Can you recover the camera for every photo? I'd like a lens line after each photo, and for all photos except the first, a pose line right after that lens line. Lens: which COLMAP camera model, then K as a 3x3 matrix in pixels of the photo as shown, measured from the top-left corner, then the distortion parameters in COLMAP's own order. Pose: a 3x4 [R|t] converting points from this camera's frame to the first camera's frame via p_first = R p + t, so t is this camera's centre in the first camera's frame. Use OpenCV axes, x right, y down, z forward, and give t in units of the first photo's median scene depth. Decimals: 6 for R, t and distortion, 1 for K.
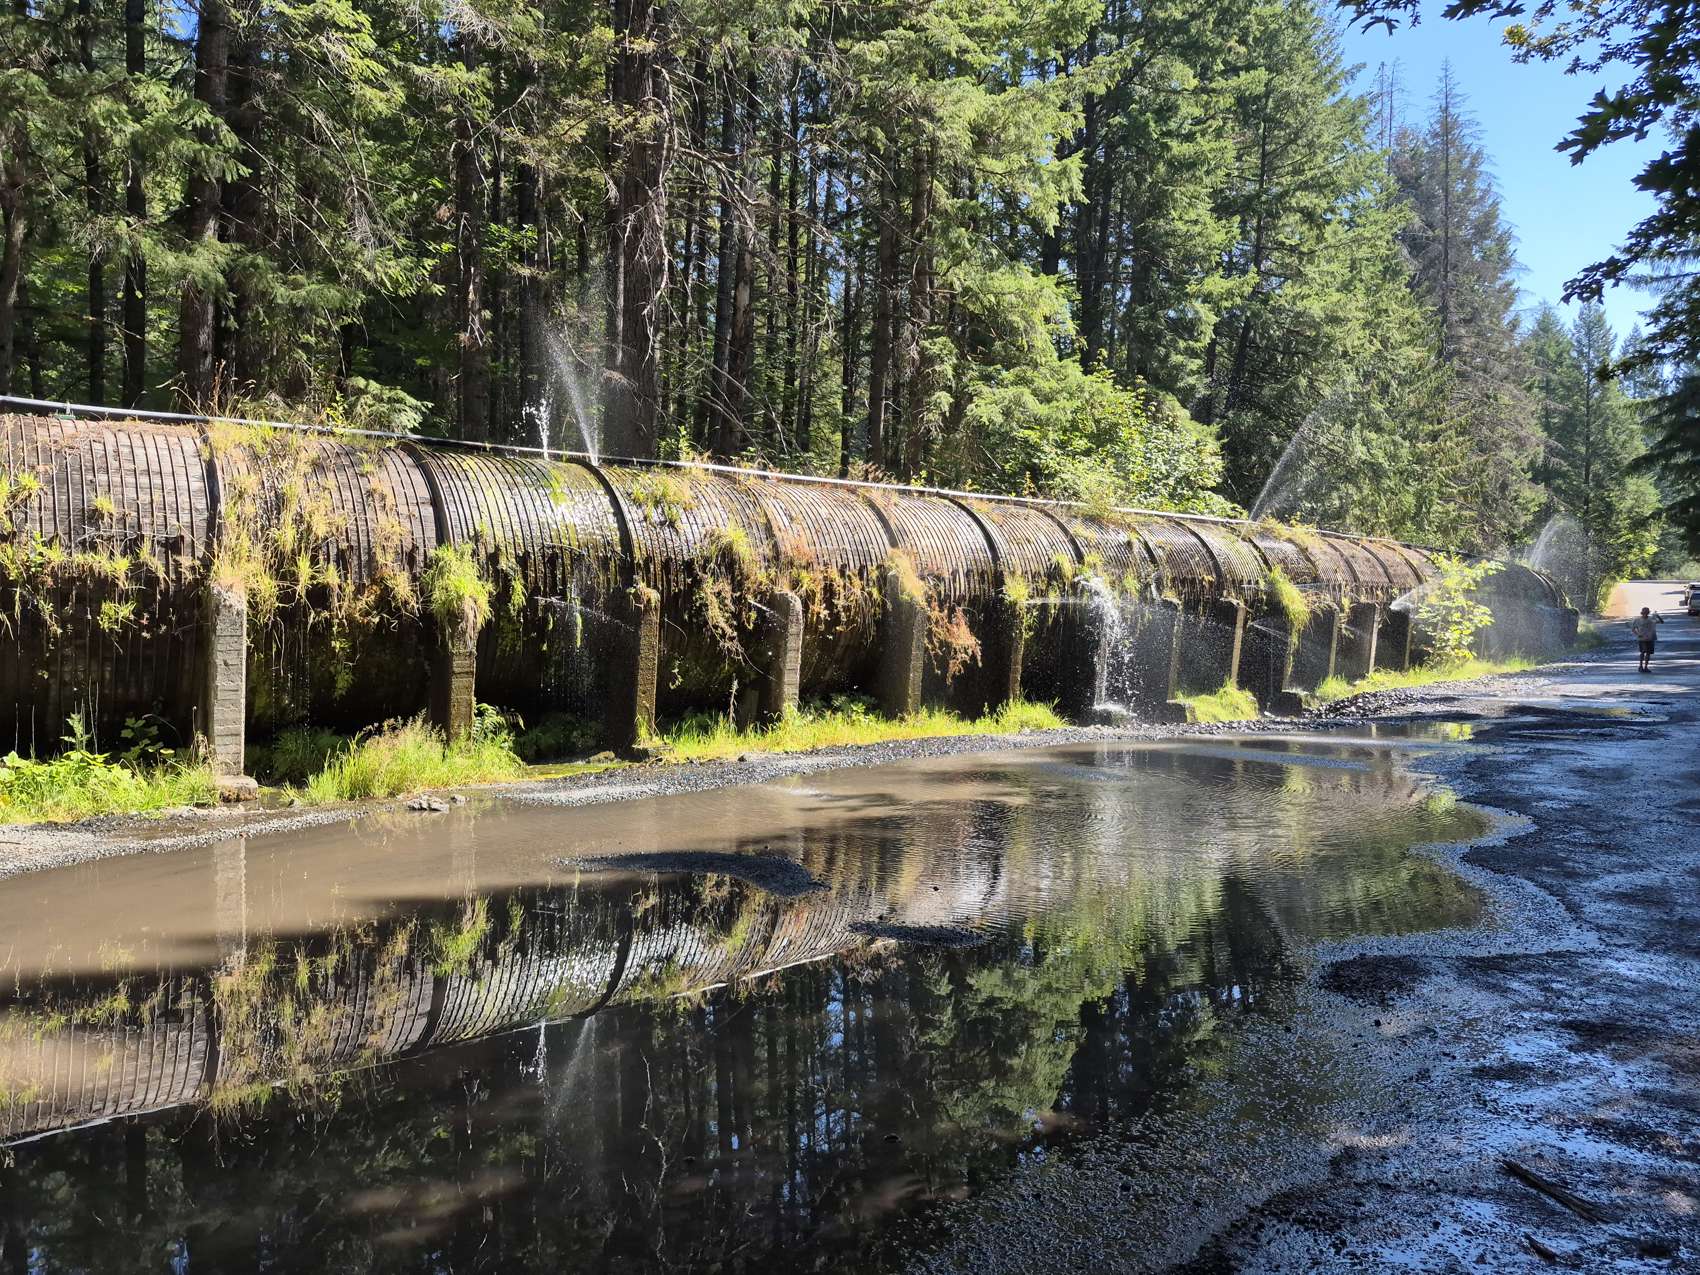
lens RADIAL K [[1105.2, 0, 868.3], [0, 1105.2, 636.4], [0, 0, 1]] dist [0.095472, -0.122206]
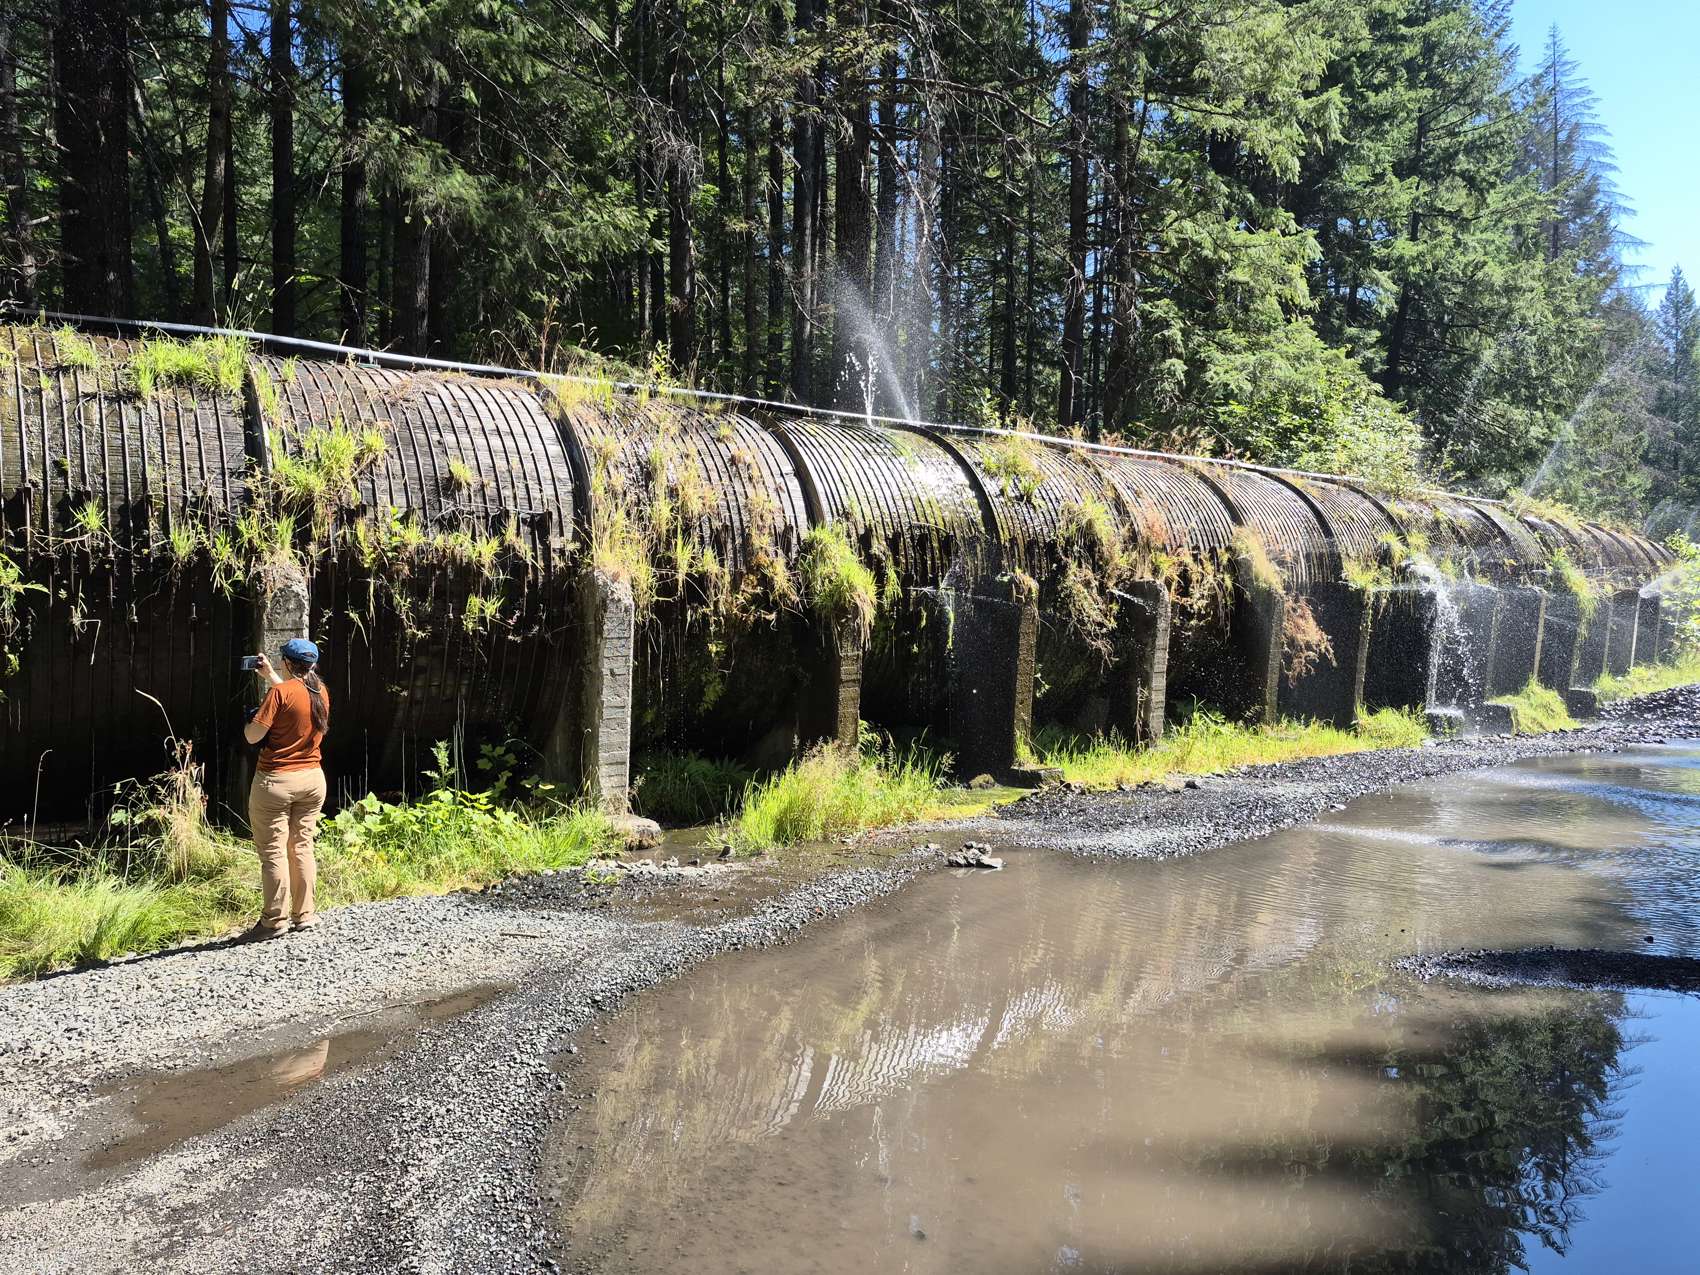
lens RADIAL K [[1105.2, 0, 868.3], [0, 1105.2, 636.4], [0, 0, 1]] dist [0.095472, -0.122206]
pose [[0.999913, -0.013050, 0.001826, -0.340338], [0.013053, 0.999914, -0.001313, 0.001445], [-0.001809, 0.001337, 0.999997, 0.191212]]
